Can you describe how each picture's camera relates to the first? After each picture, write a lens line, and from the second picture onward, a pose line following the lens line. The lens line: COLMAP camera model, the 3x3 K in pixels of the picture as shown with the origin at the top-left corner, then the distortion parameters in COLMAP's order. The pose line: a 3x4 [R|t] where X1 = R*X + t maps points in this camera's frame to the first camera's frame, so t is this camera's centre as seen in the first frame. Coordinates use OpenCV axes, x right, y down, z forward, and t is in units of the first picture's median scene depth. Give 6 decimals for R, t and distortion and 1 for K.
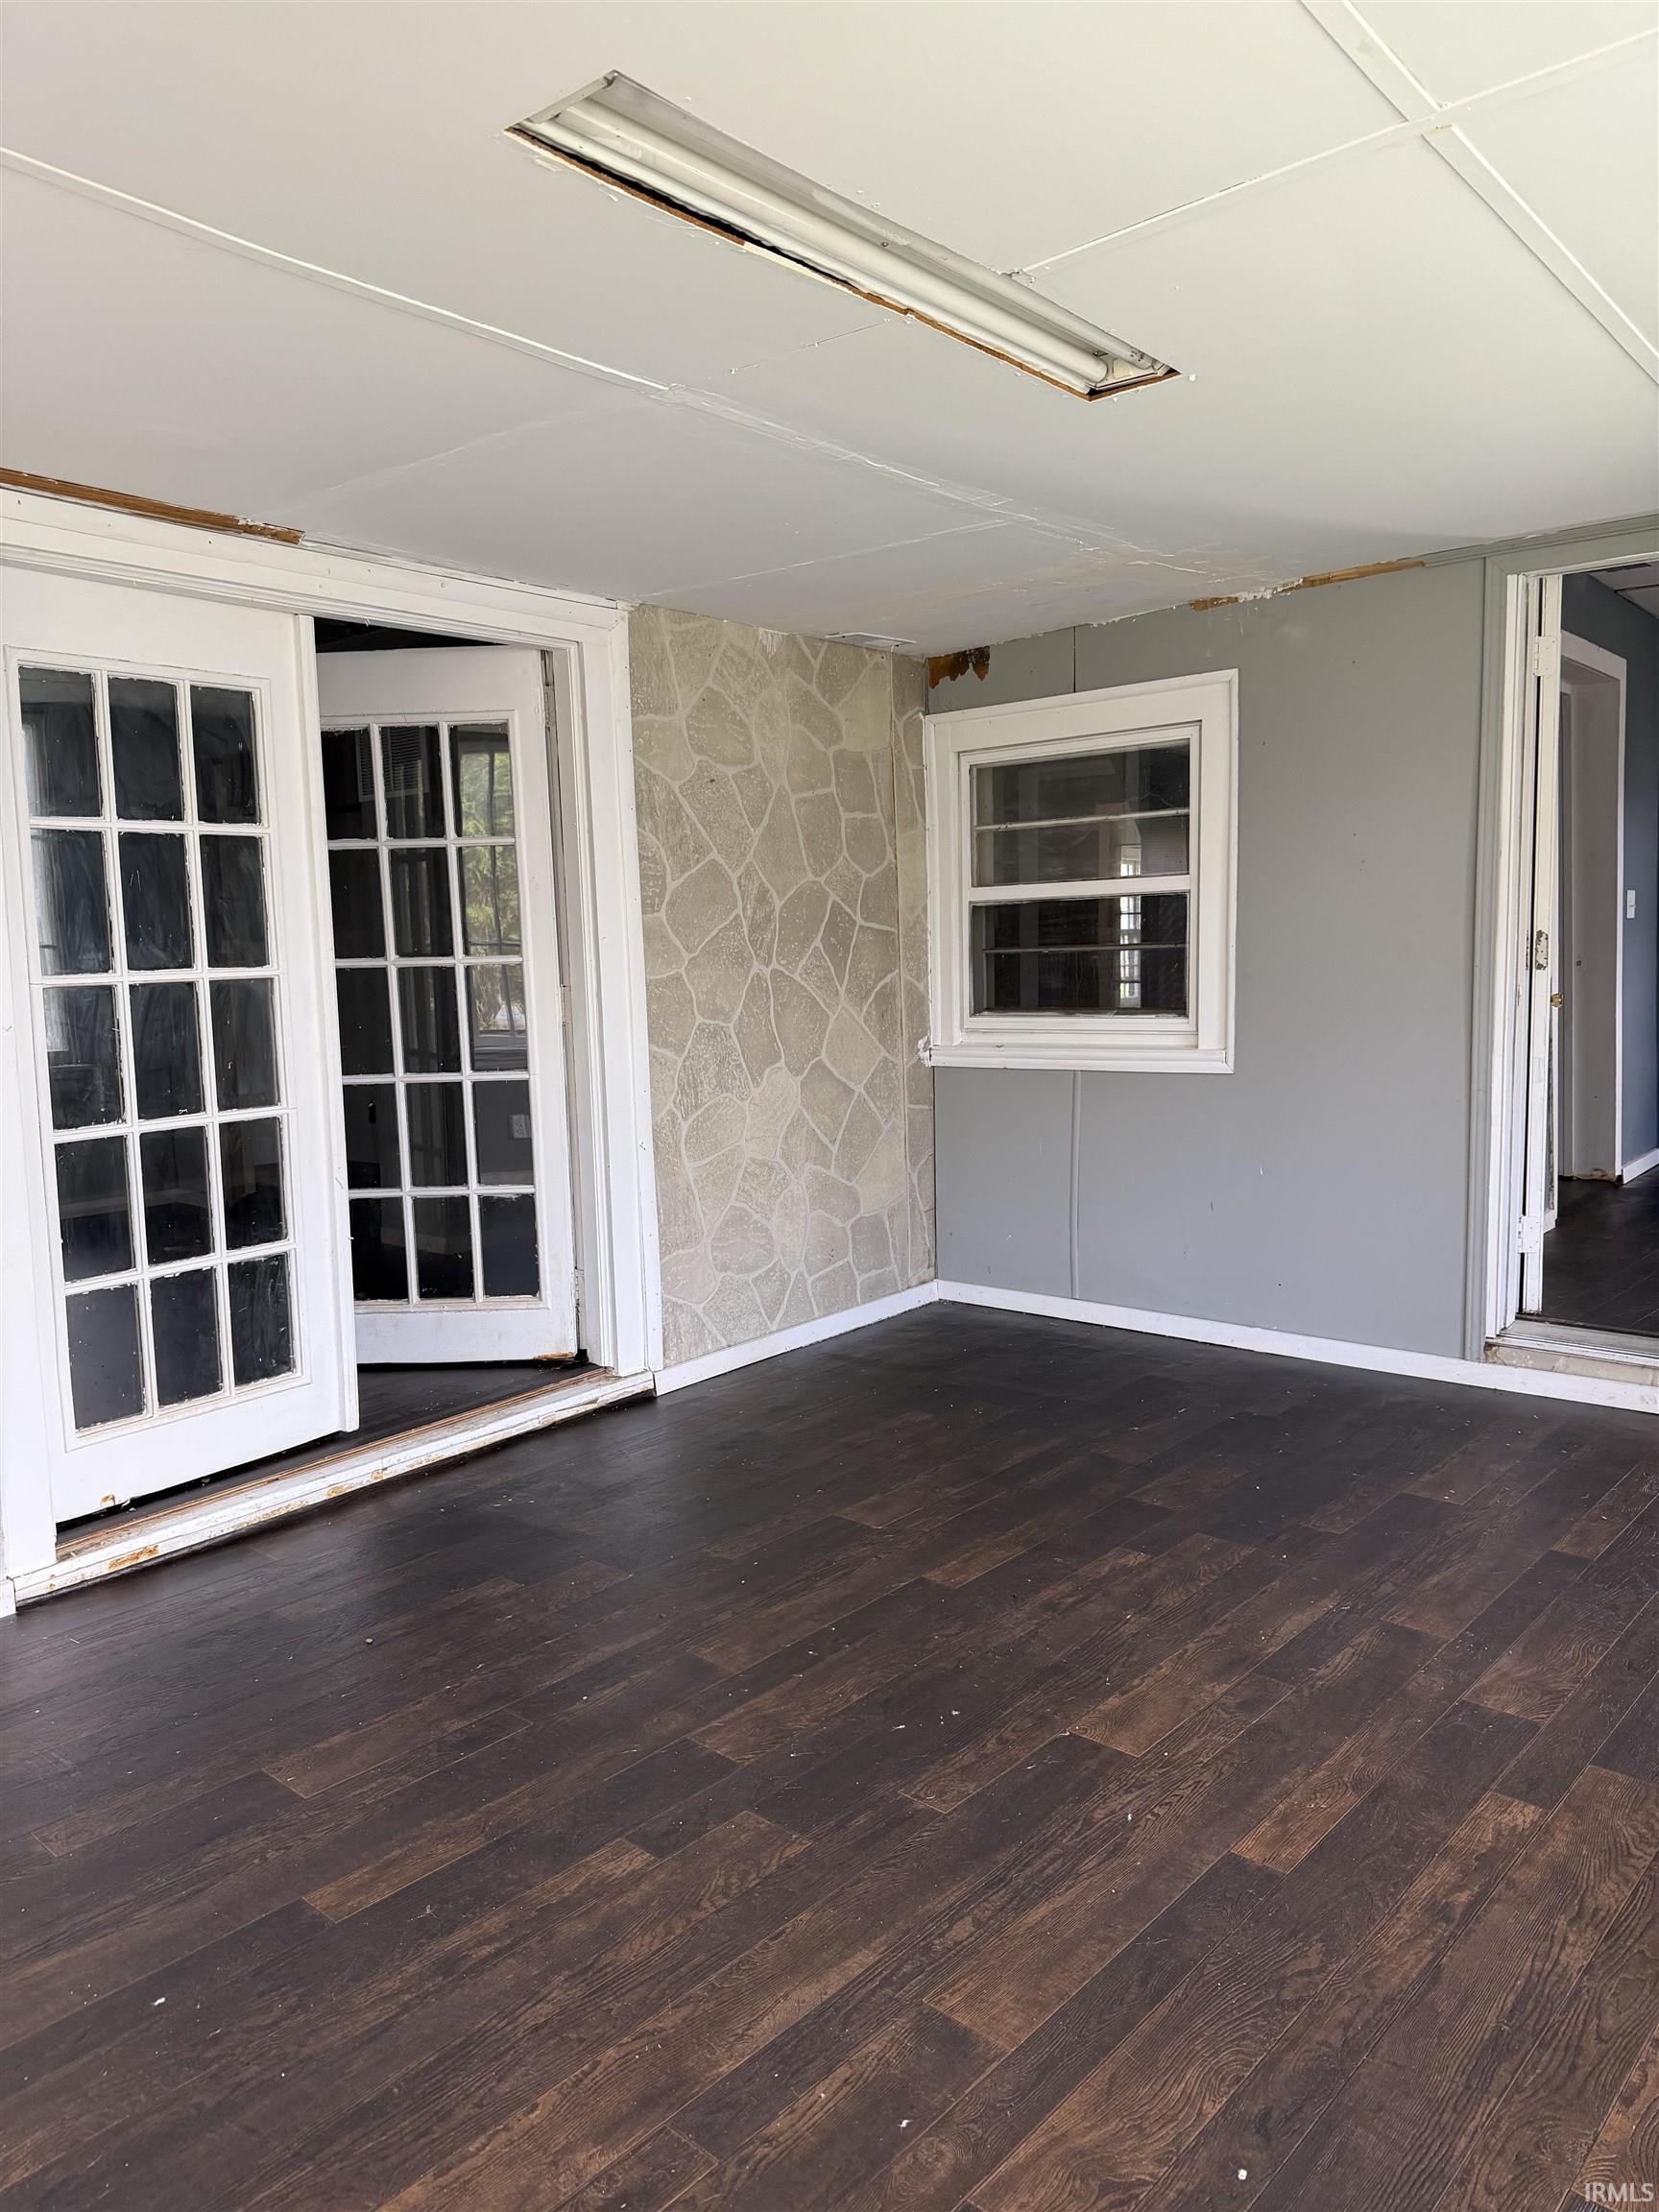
lens RADIAL K [[1546.0, 0, 835.1], [0, 1546.0, 1104.6], [0, 0, 1]] dist [0.038995, -0.018532]
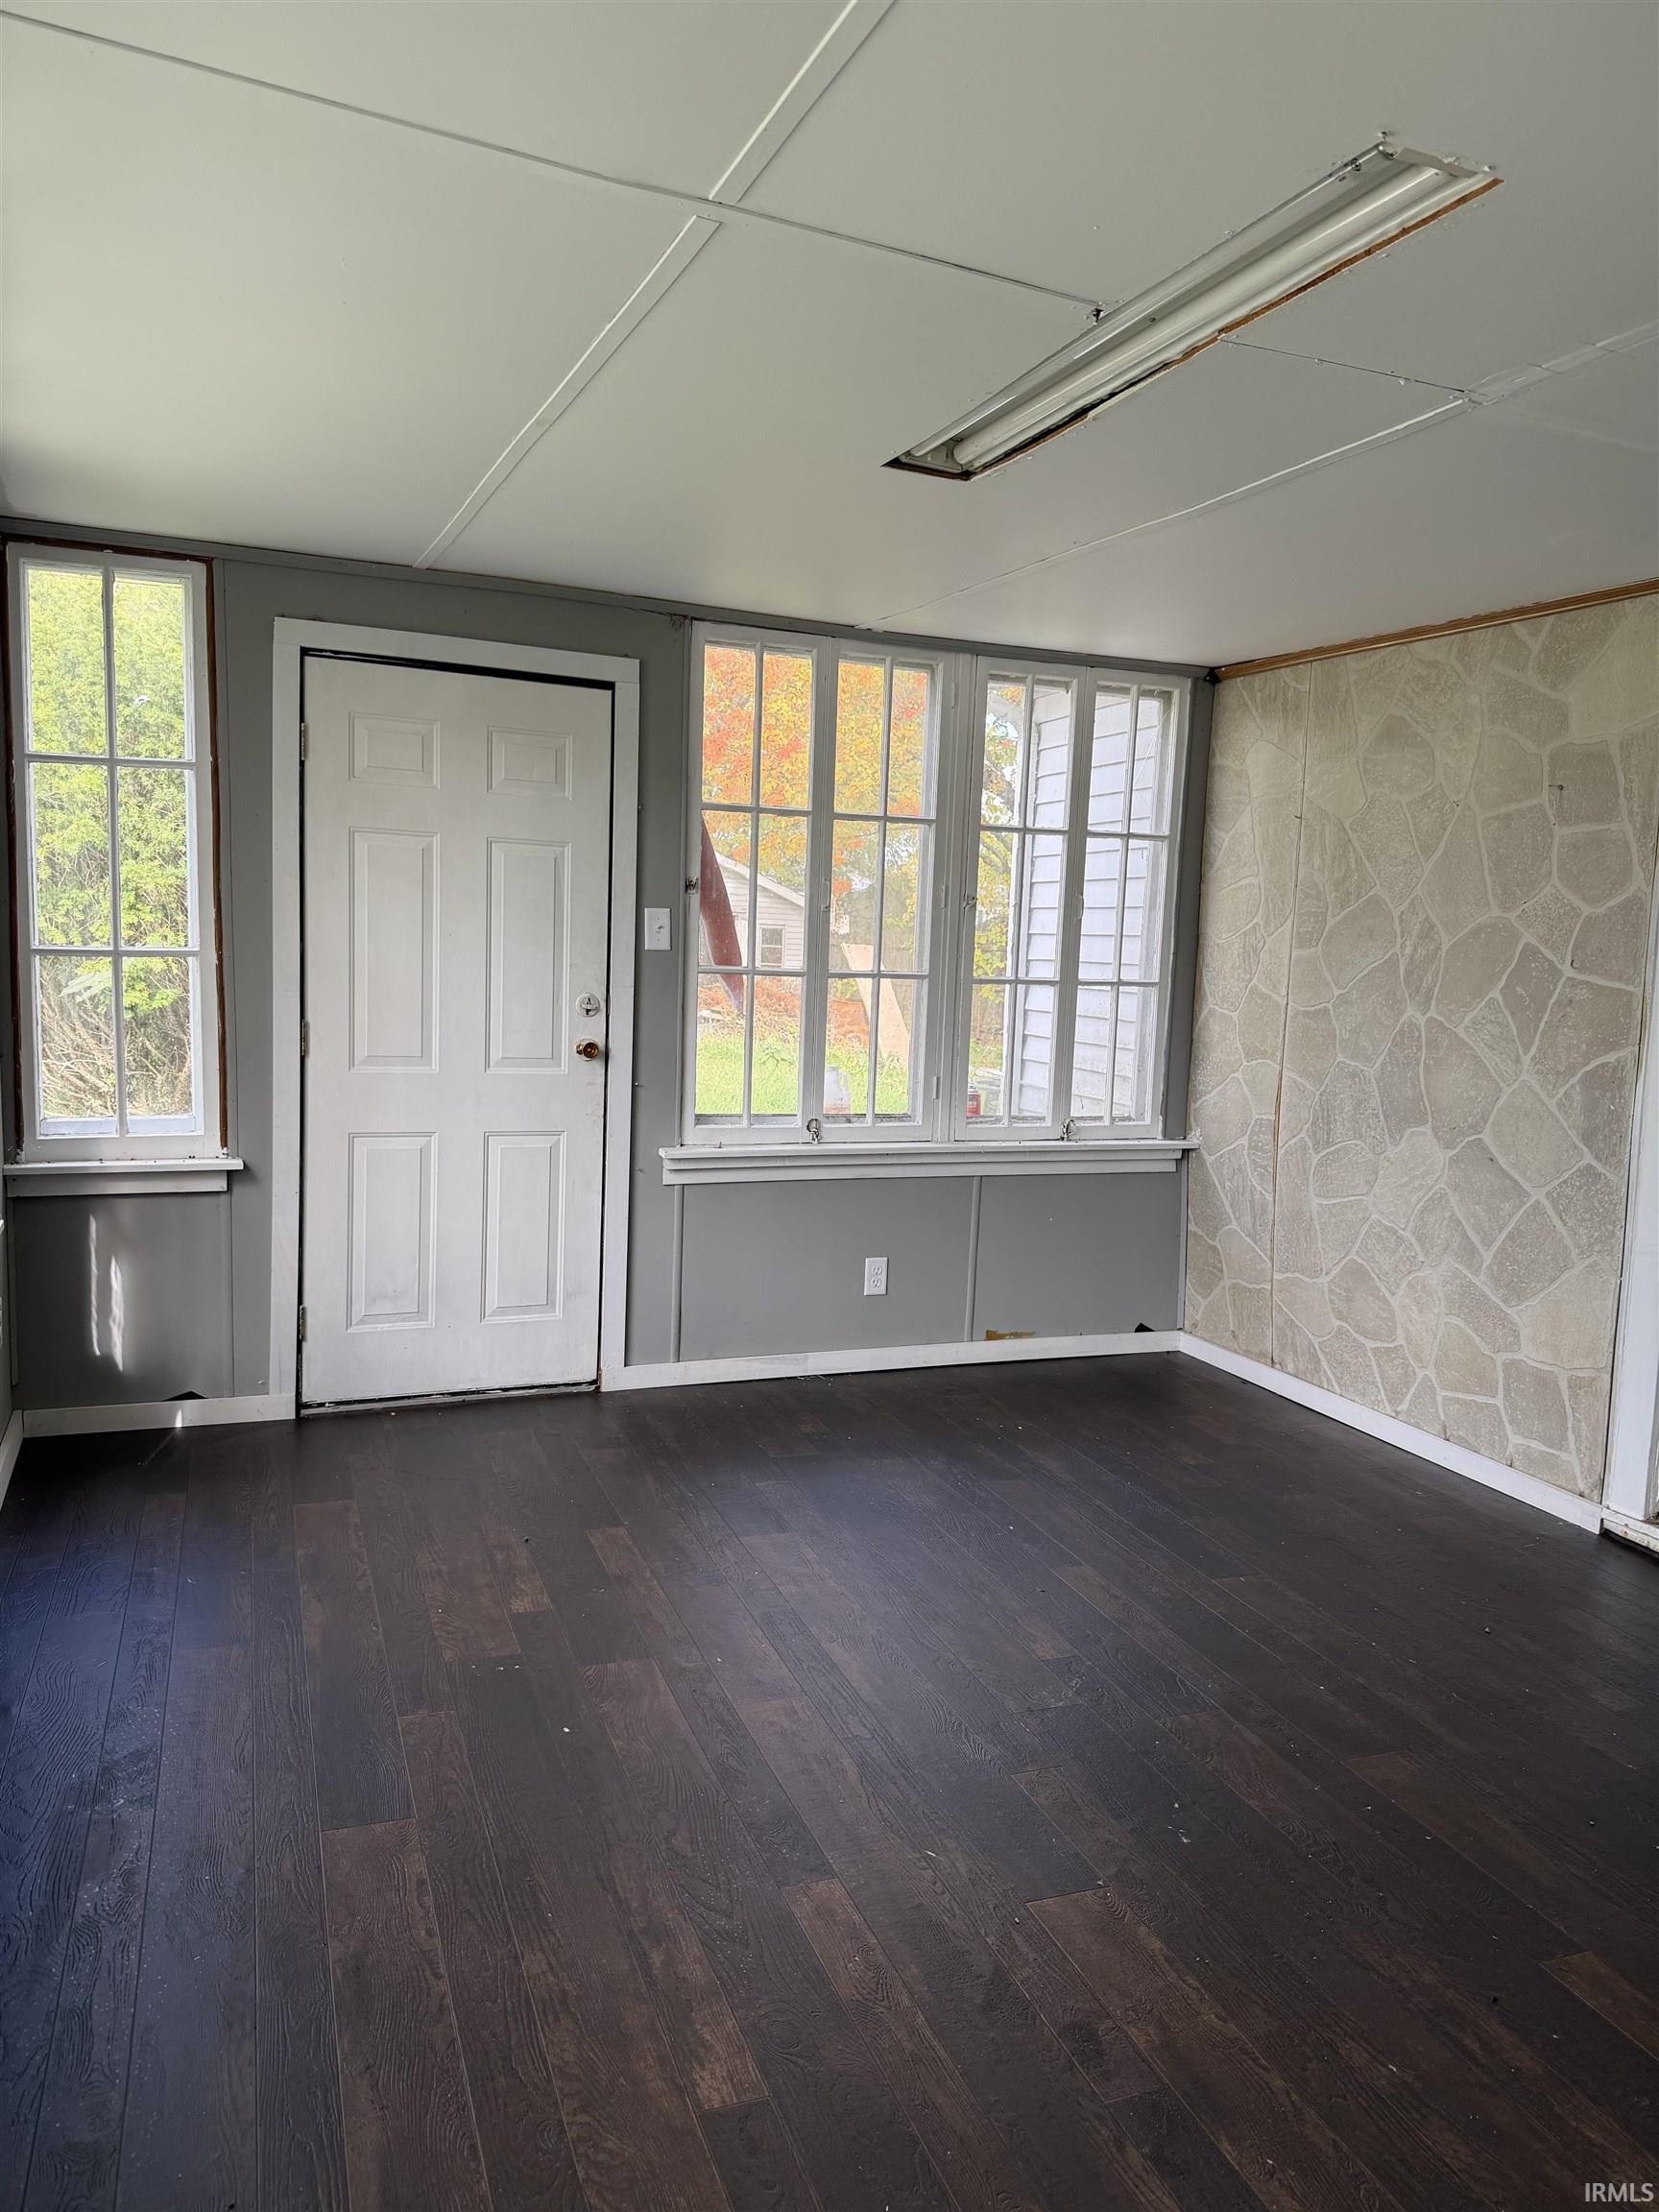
lens RADIAL K [[1546.0, 0, 839.4], [0, 1546.0, 1104.5], [0, 0, 1]] dist [0.038995, -0.018532]
pose [[-0.450672, 0.100581, -0.887005, 0.939892], [-0.134401, 0.974661, 0.178808, -0.159698], [0.882514, 0.199798, -0.425734, 1.145945]]
